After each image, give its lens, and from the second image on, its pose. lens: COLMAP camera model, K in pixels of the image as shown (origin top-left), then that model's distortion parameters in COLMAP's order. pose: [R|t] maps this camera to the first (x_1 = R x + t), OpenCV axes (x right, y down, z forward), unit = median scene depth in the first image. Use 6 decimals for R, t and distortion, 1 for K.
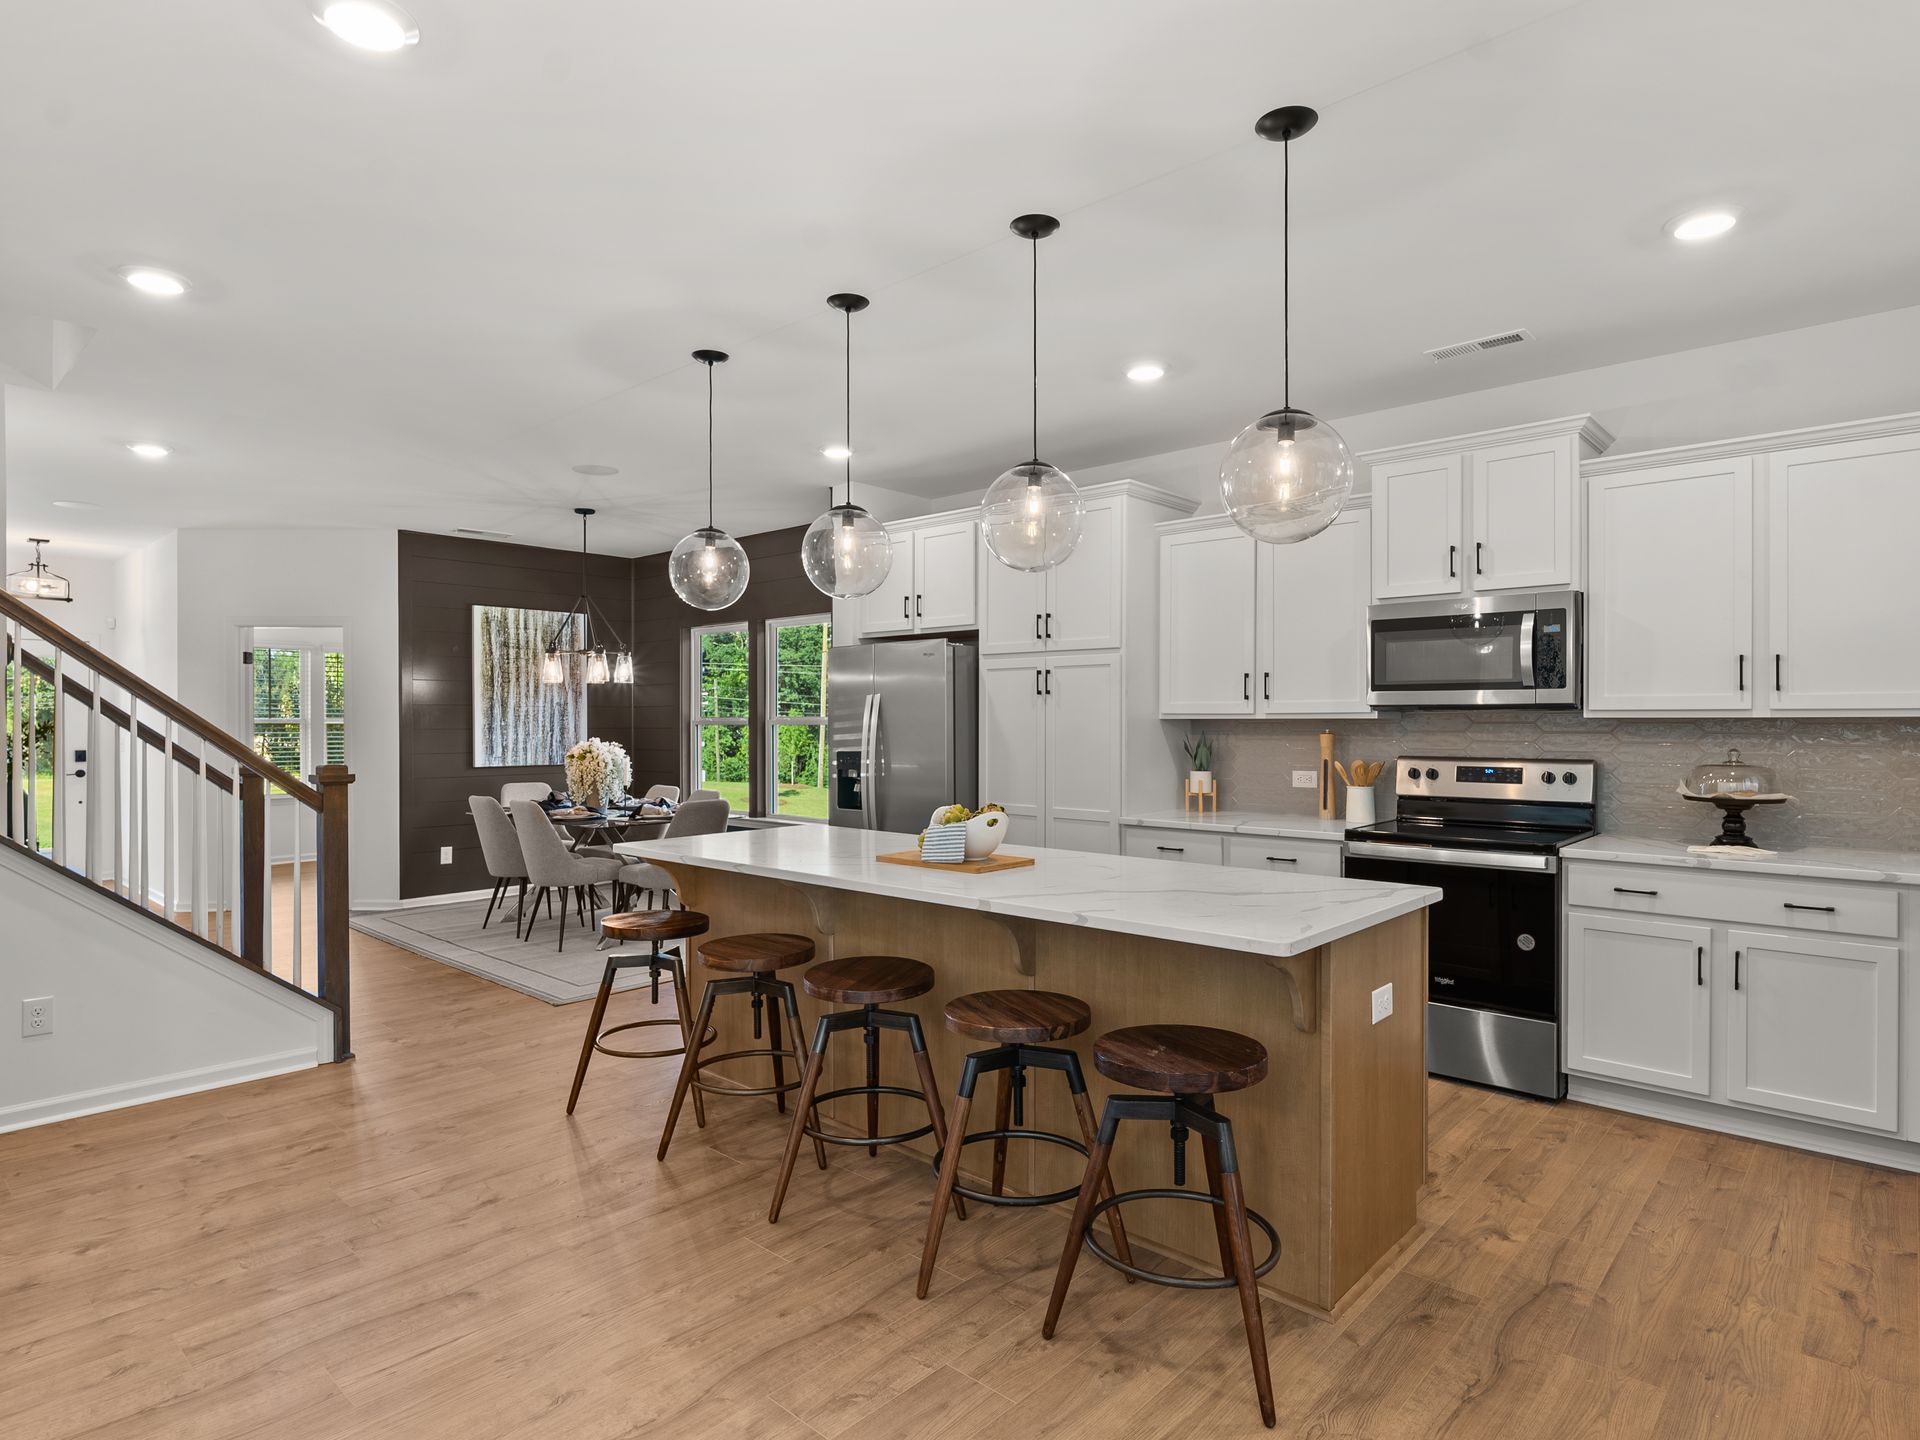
lens RADIAL K [[1057.9, 0, 968.0], [0, 1057.9, 715.4], [0, 0, 1]] dist [-0.004853, -0.000466]
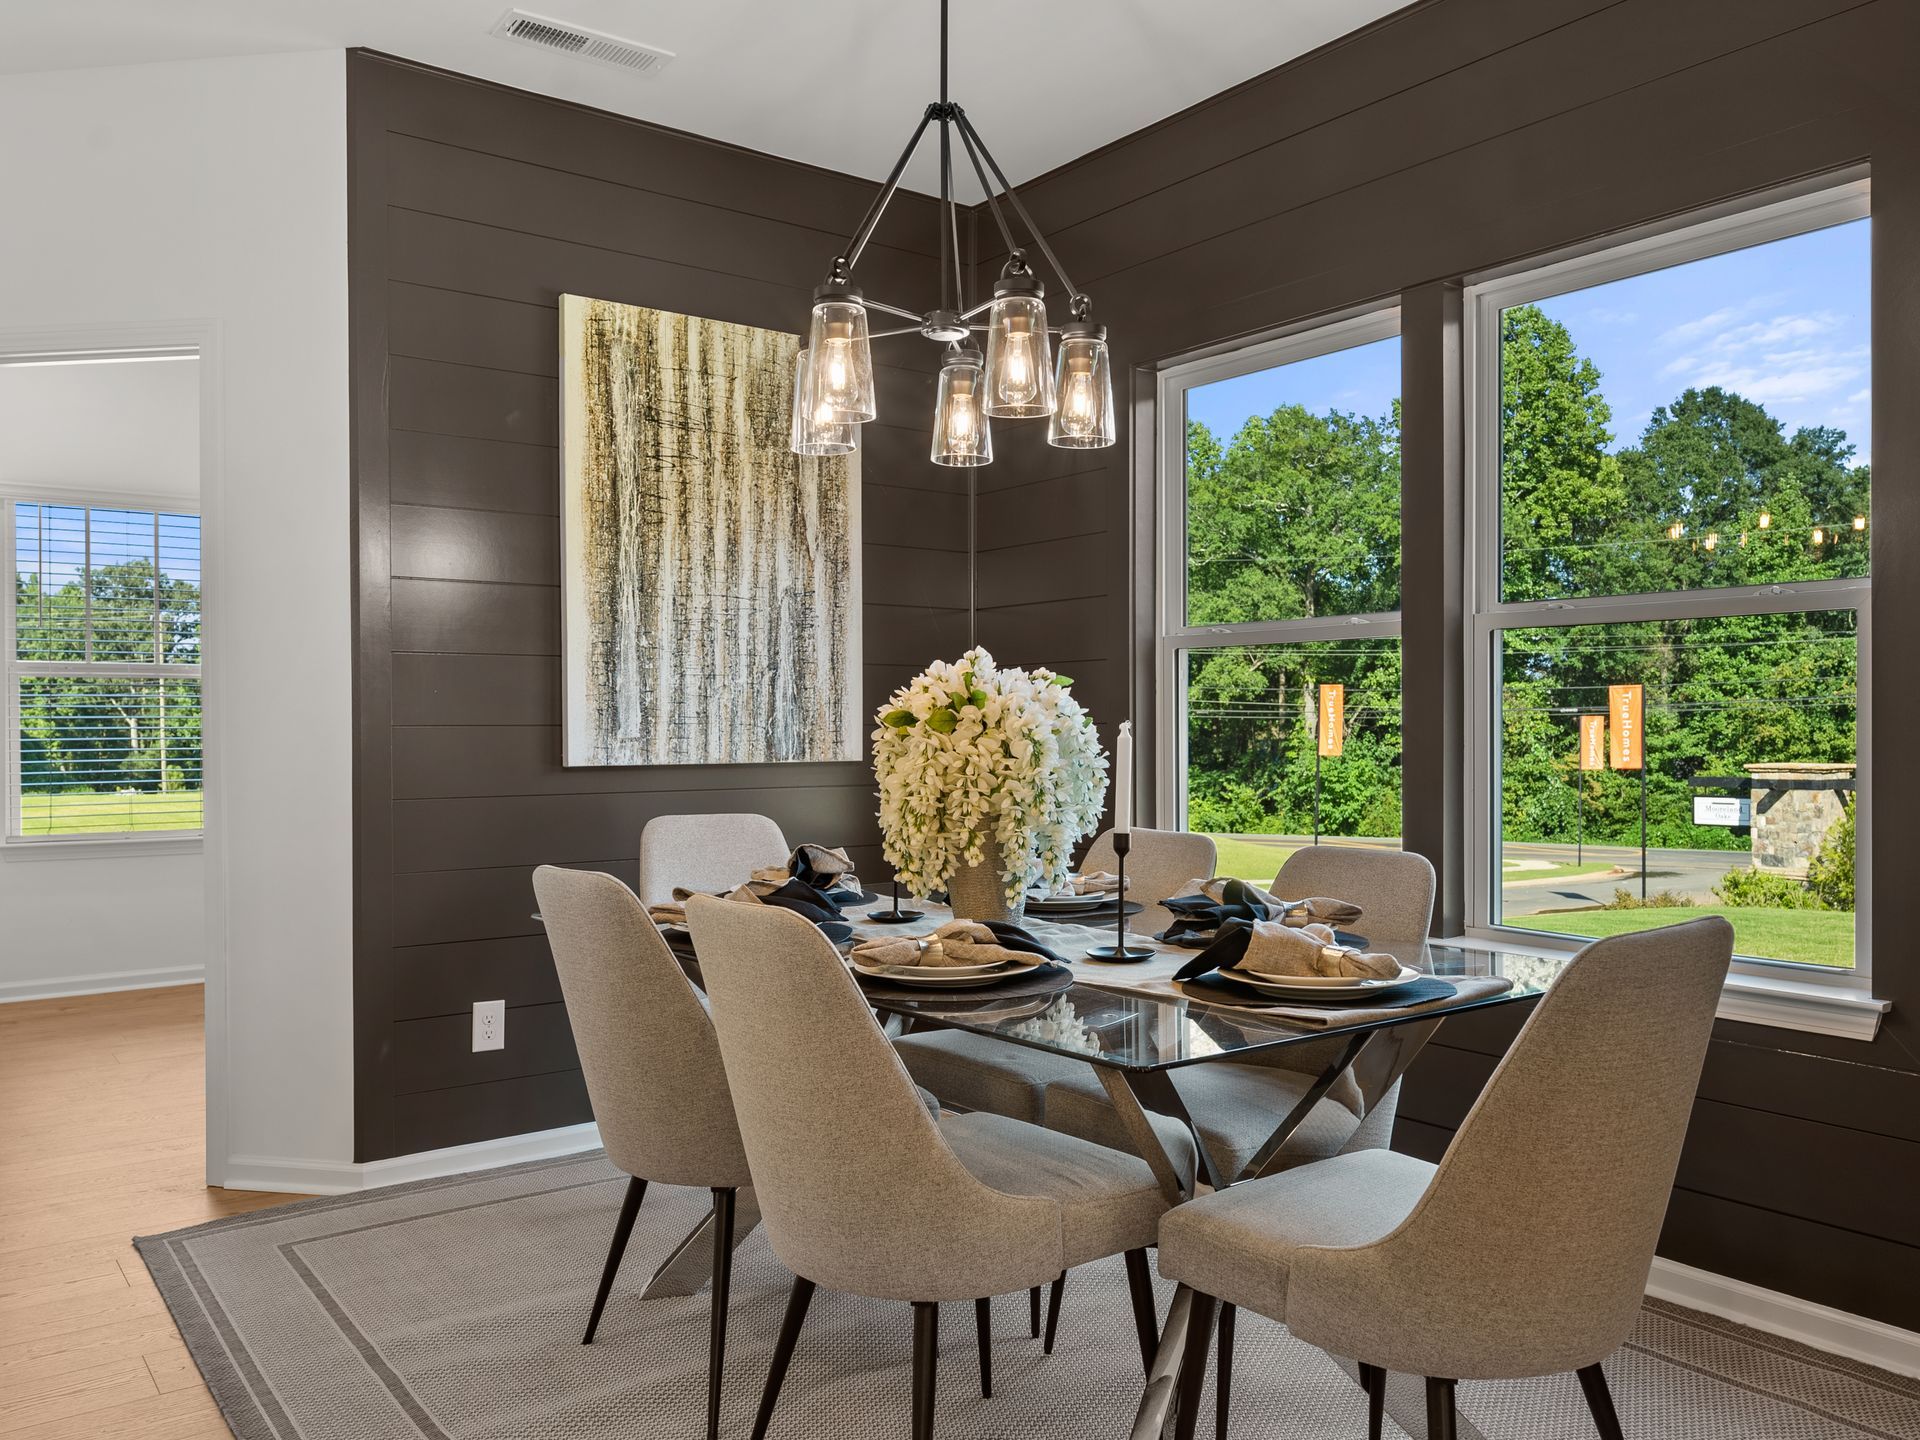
lens RADIAL K [[1440.6, 0, 962.8], [0, 1440.6, 716.4], [0, 0, 1]] dist [-0.009945, 0.011033]
pose [[0.982933, -0.002154, -0.183949, -0.250458], [0.001972, 0.999997, -0.001172, 0.032696], [0.183951, 0.000789, 0.982935, 0.555234]]
